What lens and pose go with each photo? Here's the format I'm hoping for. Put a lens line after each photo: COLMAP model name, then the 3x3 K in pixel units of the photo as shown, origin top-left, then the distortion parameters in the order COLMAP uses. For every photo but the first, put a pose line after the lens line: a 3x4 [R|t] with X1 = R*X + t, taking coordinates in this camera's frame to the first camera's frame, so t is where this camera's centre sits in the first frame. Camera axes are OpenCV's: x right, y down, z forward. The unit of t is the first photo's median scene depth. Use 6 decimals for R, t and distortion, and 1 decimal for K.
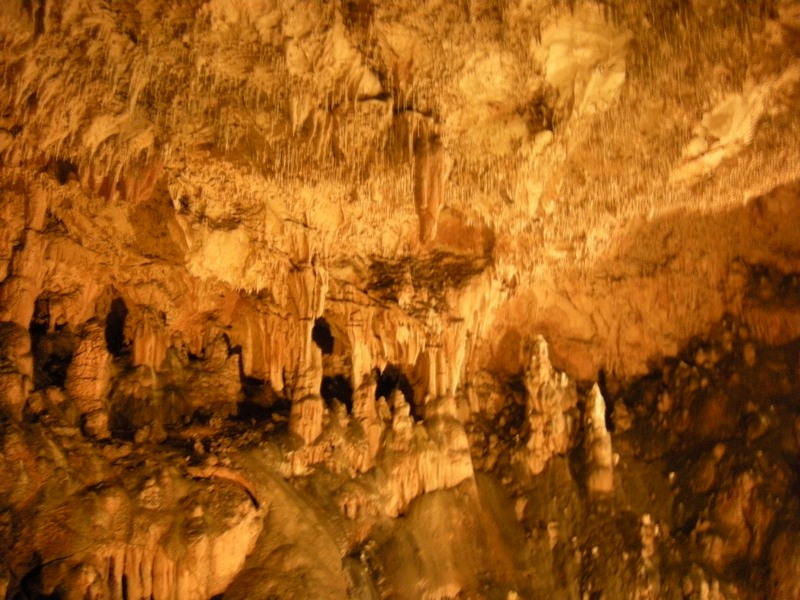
lens RADIAL K [[677.1, 0, 400.0], [0, 677.1, 300.0], [0, 0, 1]] dist [-0.130271, 0.078036]
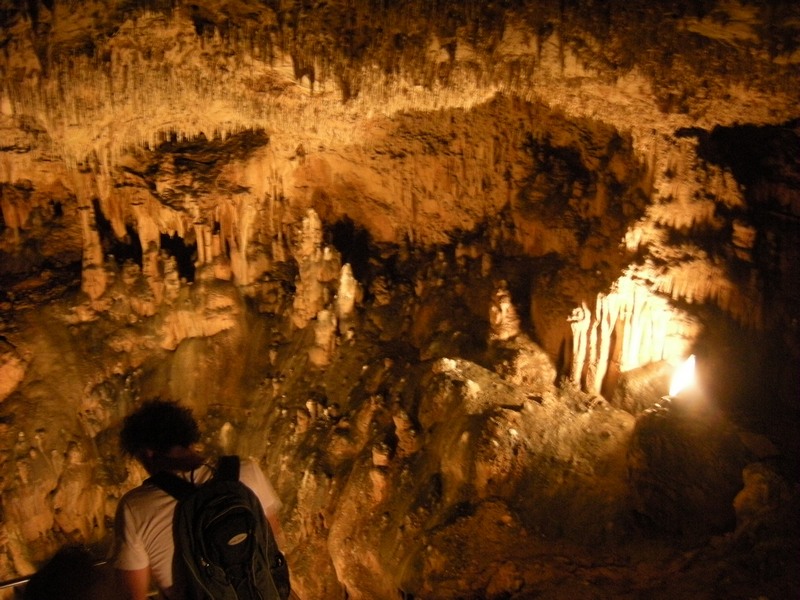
lens RADIAL K [[677.1, 0, 400.0], [0, 677.1, 300.0], [0, 0, 1]] dist [-0.130271, 0.078036]
pose [[0.905344, 0.171639, -0.388449, 0.890193], [0.045968, 0.869707, 0.491422, -0.391520], [0.422184, -0.462763, 0.779494, 0.188606]]
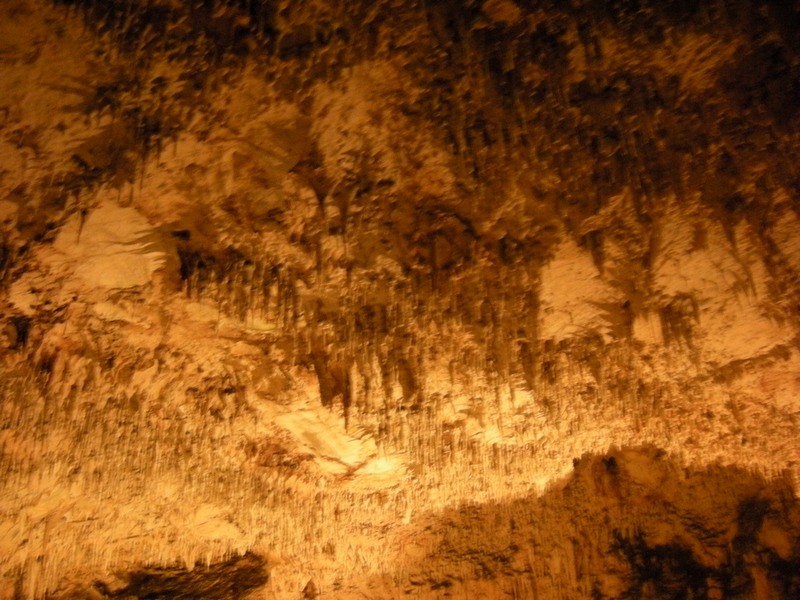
lens RADIAL K [[677.1, 0, 400.0], [0, 677.1, 300.0], [0, 0, 1]] dist [-0.130271, 0.078036]
pose [[0.908073, -0.172273, -0.381739, 0.733797], [0.104100, 0.975721, -0.192698, -0.237089], [0.405667, 0.135245, 0.903960, 0.364435]]
